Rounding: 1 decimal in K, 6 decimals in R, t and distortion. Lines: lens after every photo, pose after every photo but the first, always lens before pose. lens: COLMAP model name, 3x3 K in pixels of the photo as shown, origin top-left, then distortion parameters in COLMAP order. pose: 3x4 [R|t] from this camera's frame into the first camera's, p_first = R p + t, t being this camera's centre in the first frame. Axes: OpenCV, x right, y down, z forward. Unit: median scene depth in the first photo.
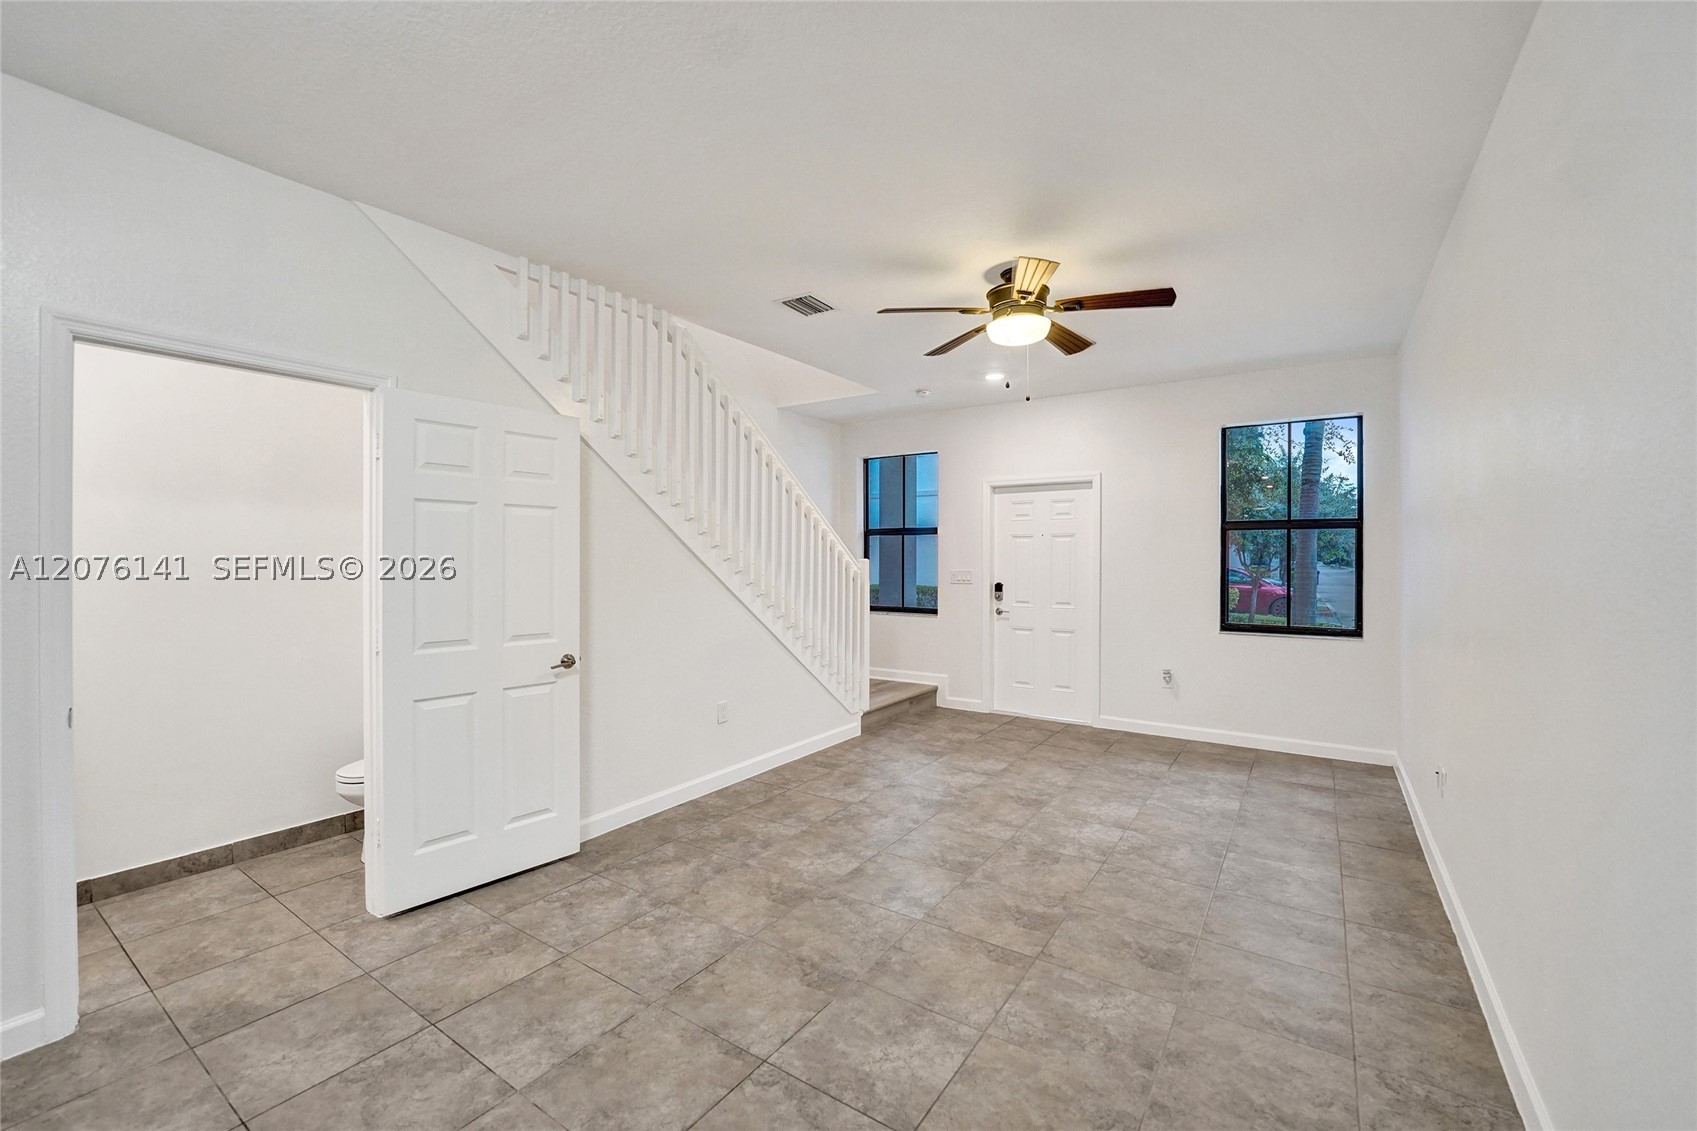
lens RADIAL K [[696.6, 0, 875.3], [0, 696.6, 551.8], [0, 0, 1]] dist [-0.022813, 0.000204]
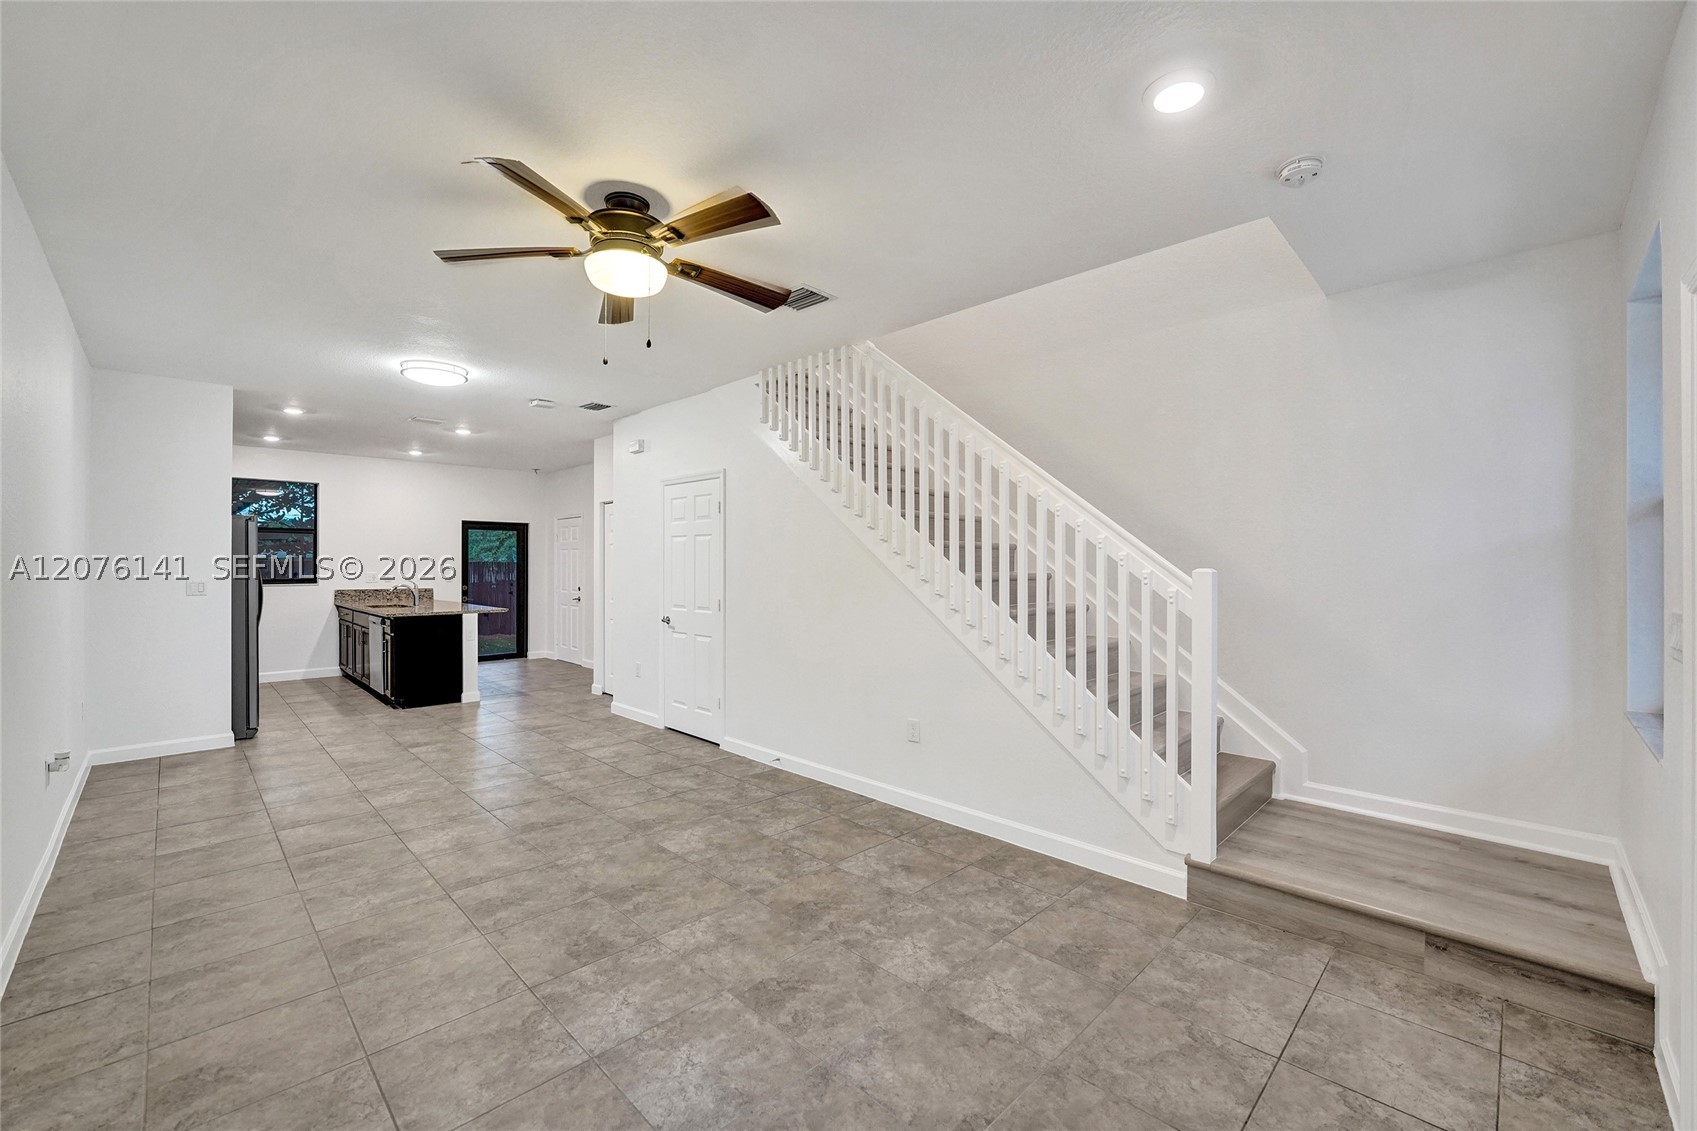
lens RADIAL K [[689.4, 0, 848.5], [0, 689.4, 565.5], [0, 0, 1]] dist [-0.030892, 0.005082]
pose [[-0.209660, 0.002419, -0.977771, 0.838474], [0.003480, 0.999992, 0.001728, -0.000578], [0.977768, -0.003041, -0.209667, 1.291992]]
